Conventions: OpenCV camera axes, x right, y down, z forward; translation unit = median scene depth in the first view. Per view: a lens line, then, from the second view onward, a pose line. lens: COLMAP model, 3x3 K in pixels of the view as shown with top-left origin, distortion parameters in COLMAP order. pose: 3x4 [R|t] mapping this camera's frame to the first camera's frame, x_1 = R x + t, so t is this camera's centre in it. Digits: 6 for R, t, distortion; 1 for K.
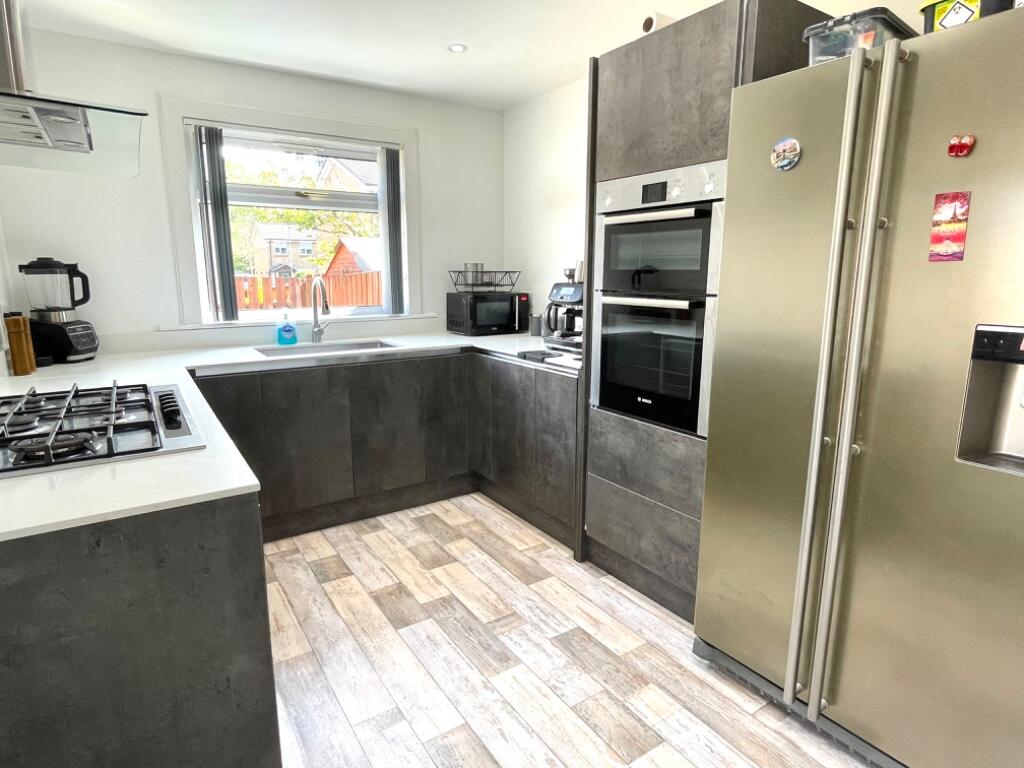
lens RADIAL K [[575.7, 0, 508.0], [0, 575.7, 383.1], [0, 0, 1]] dist [-0.003439, -0.002356]
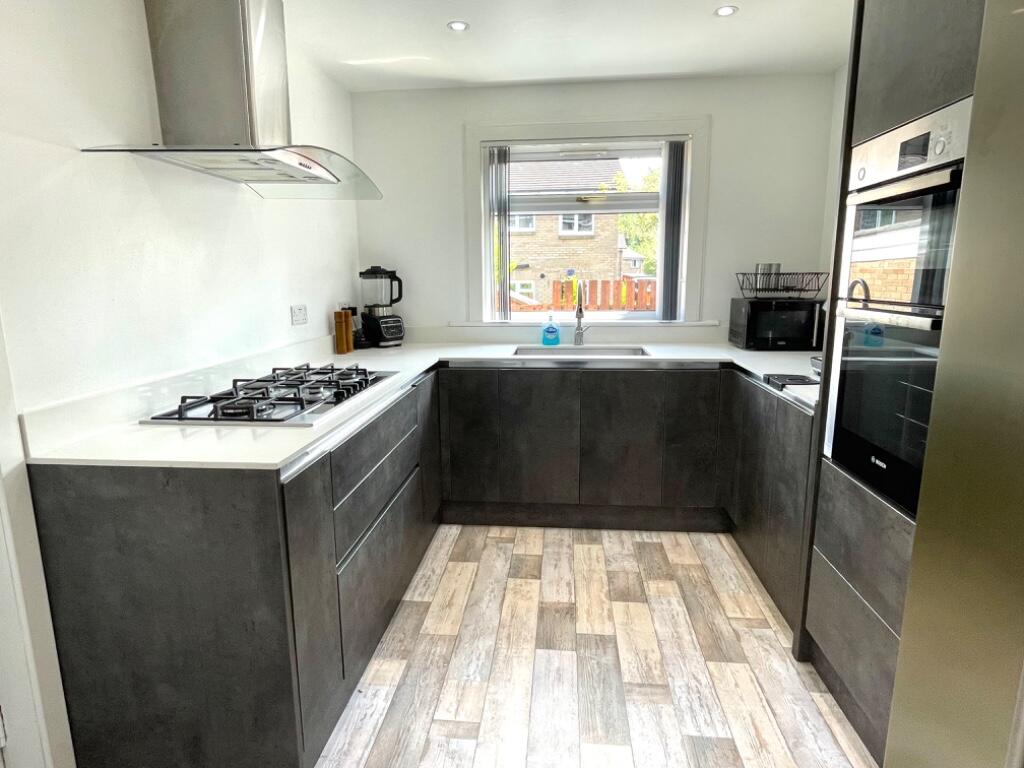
lens RADIAL K [[575.7, 0, 509.0], [0, 575.7, 383.3], [0, 0, 1]] dist [-0.003439, -0.002356]
pose [[0.773605, 0.108857, -0.624248, 0.264588], [-0.111532, 0.993145, 0.034968, -0.031777], [0.623775, 0.042572, 0.780444, 0.168454]]
